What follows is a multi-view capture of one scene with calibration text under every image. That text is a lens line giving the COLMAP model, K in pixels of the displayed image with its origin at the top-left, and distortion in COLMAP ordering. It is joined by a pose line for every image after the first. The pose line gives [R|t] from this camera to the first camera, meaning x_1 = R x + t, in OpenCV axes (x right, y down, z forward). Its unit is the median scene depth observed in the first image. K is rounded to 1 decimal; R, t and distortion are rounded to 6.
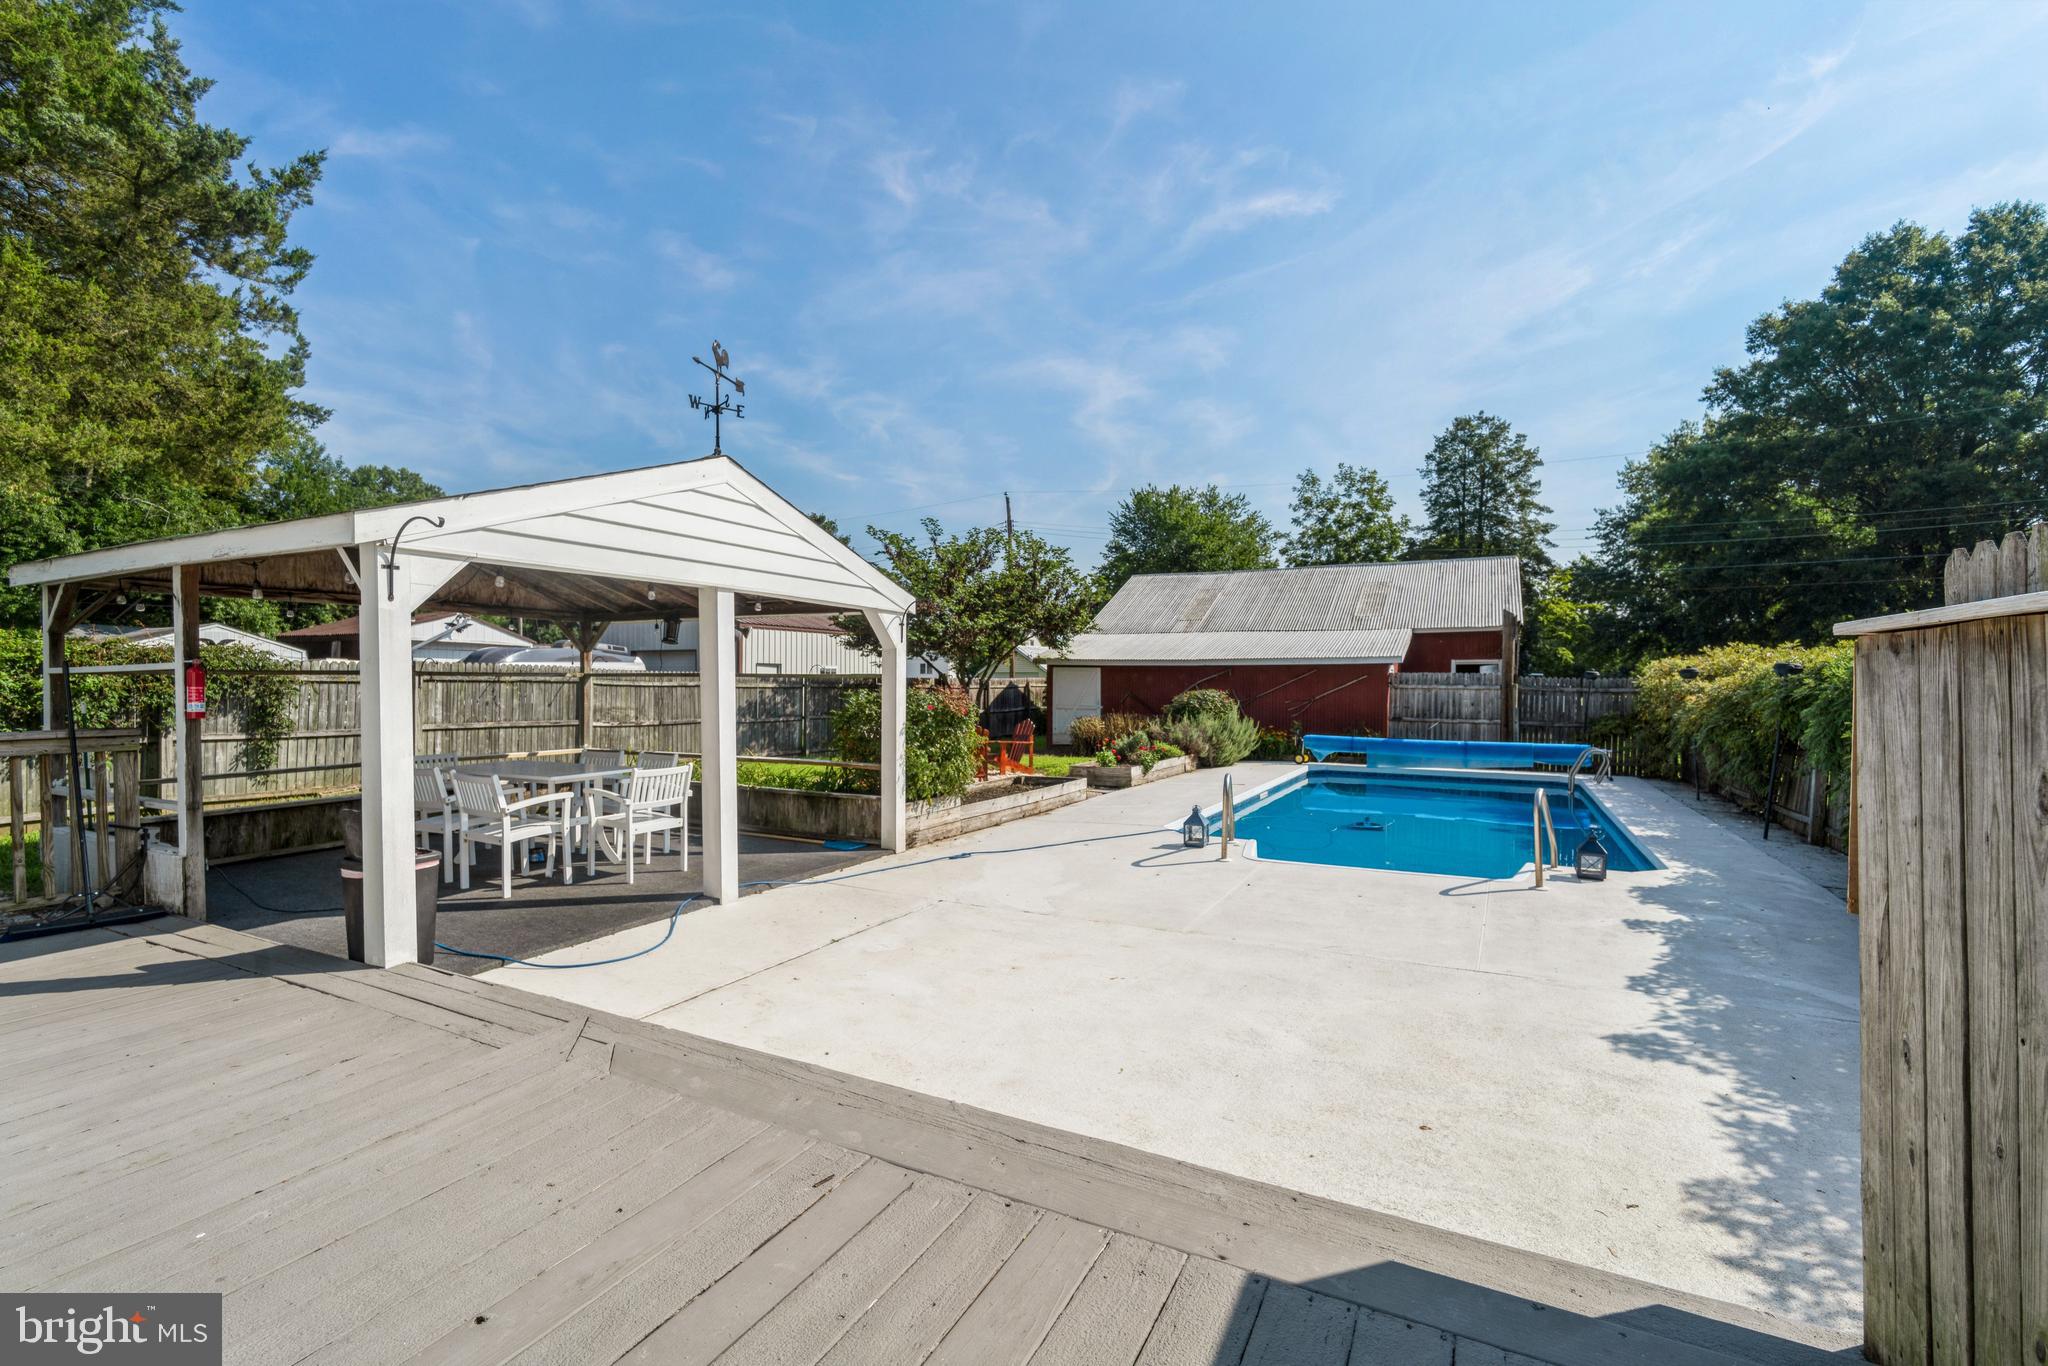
lens RADIAL K [[904.8, 0, 1029.7], [0, 904.8, 697.6], [0, 0, 1]] dist [0.011456, -0.010699]
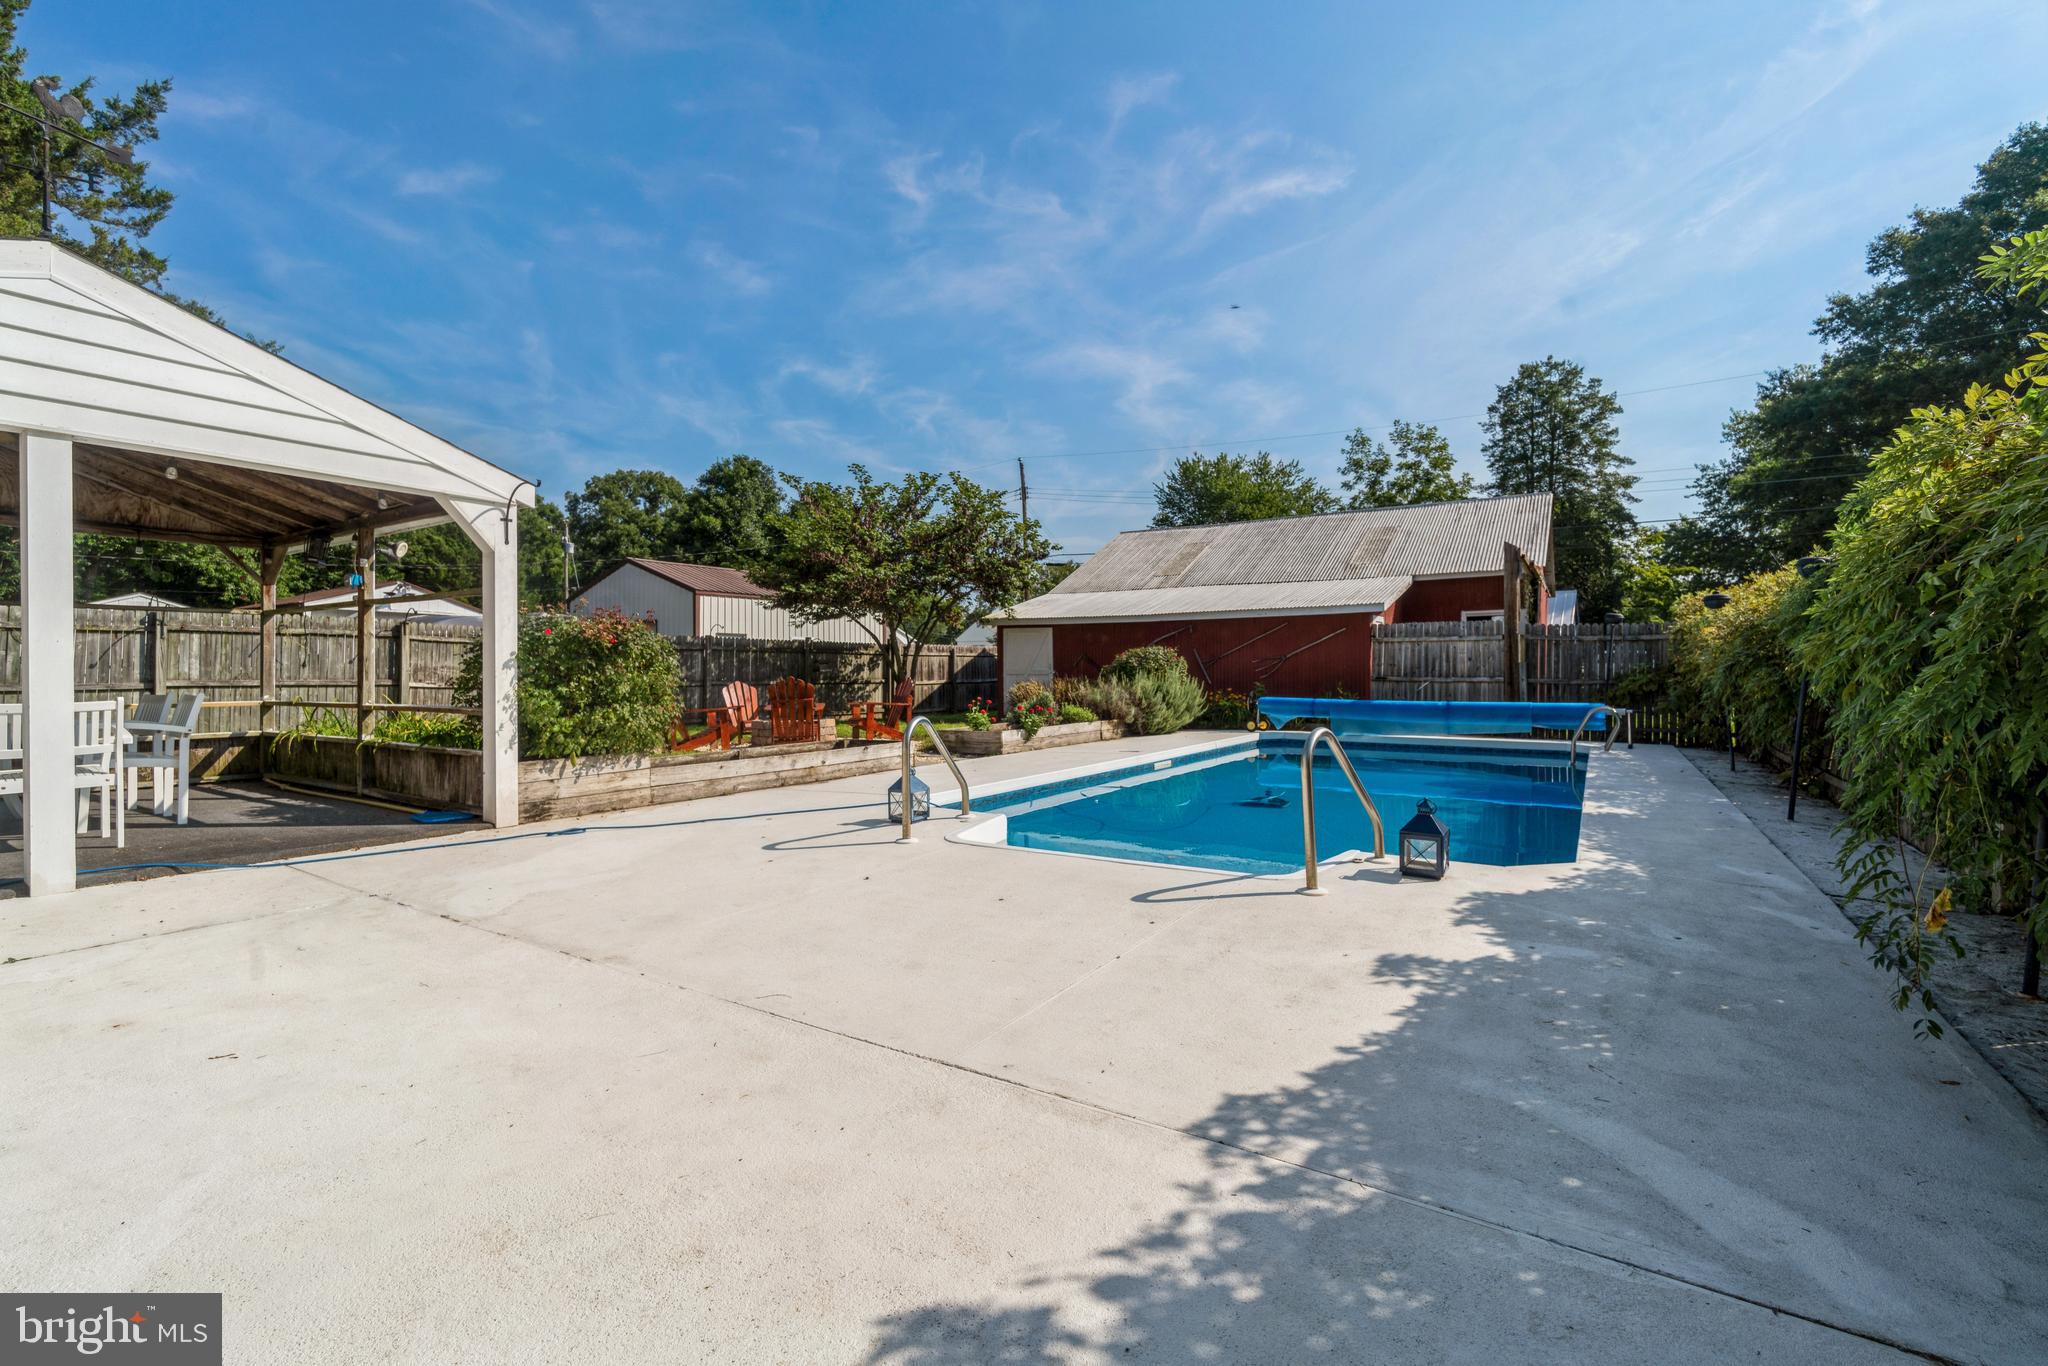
lens RADIAL K [[895.4, 0, 1020.0], [0, 895.4, 675.3], [0, 0, 1]] dist [-0.000283, 0.000403]
pose [[0.994474, -0.008956, -0.104596, 0.159157], [0.007985, 0.999921, -0.009694, 0.025627], [0.104675, 0.008805, 0.994468, 0.140733]]
